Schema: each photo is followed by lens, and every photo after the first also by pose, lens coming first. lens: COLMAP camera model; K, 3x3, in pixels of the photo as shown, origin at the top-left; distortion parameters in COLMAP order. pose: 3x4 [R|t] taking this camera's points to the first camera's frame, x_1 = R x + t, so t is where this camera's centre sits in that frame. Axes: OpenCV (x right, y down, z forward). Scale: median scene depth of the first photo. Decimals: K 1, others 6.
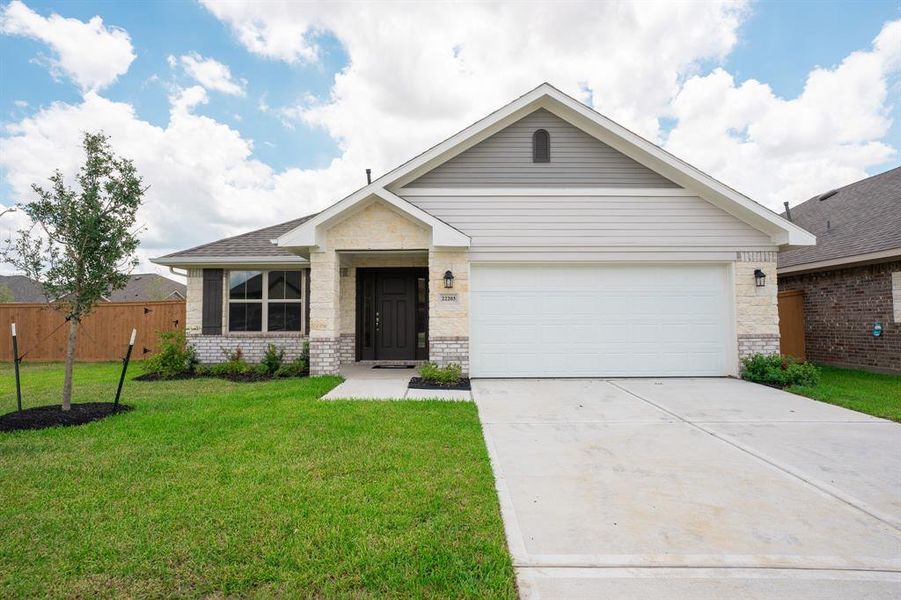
lens RADIAL K [[490.5, 0, 446.6], [0, 490.5, 300.4], [0, 0, 1]] dist [-0.038869, 0.025916]
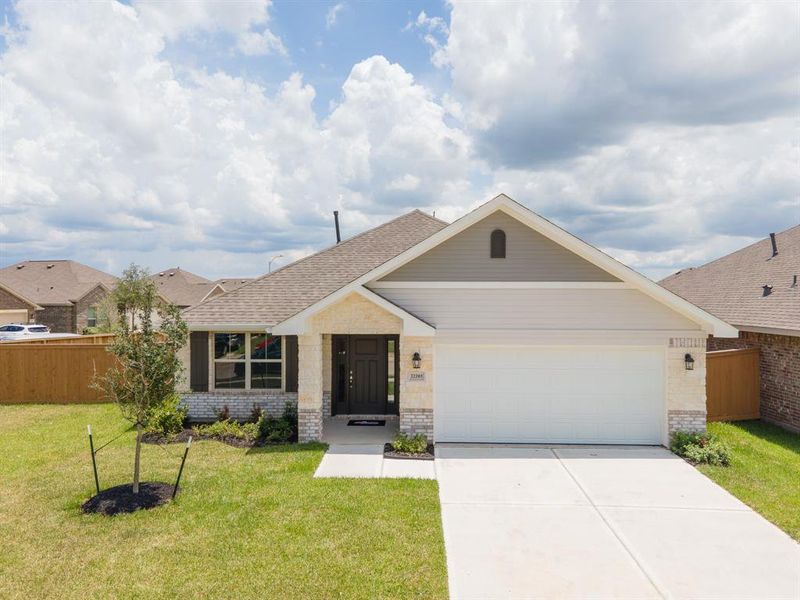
lens RADIAL K [[604.6, 0, 400.0], [0, 604.6, 300.0], [0, 0, 1]] dist [0.050986, 0.001292]
pose [[0.999861, 0.004689, -0.016014, -0.012821], [-0.003849, 0.998633, 0.052126, -0.261995], [0.016237, -0.052057, 0.998512, -0.437782]]
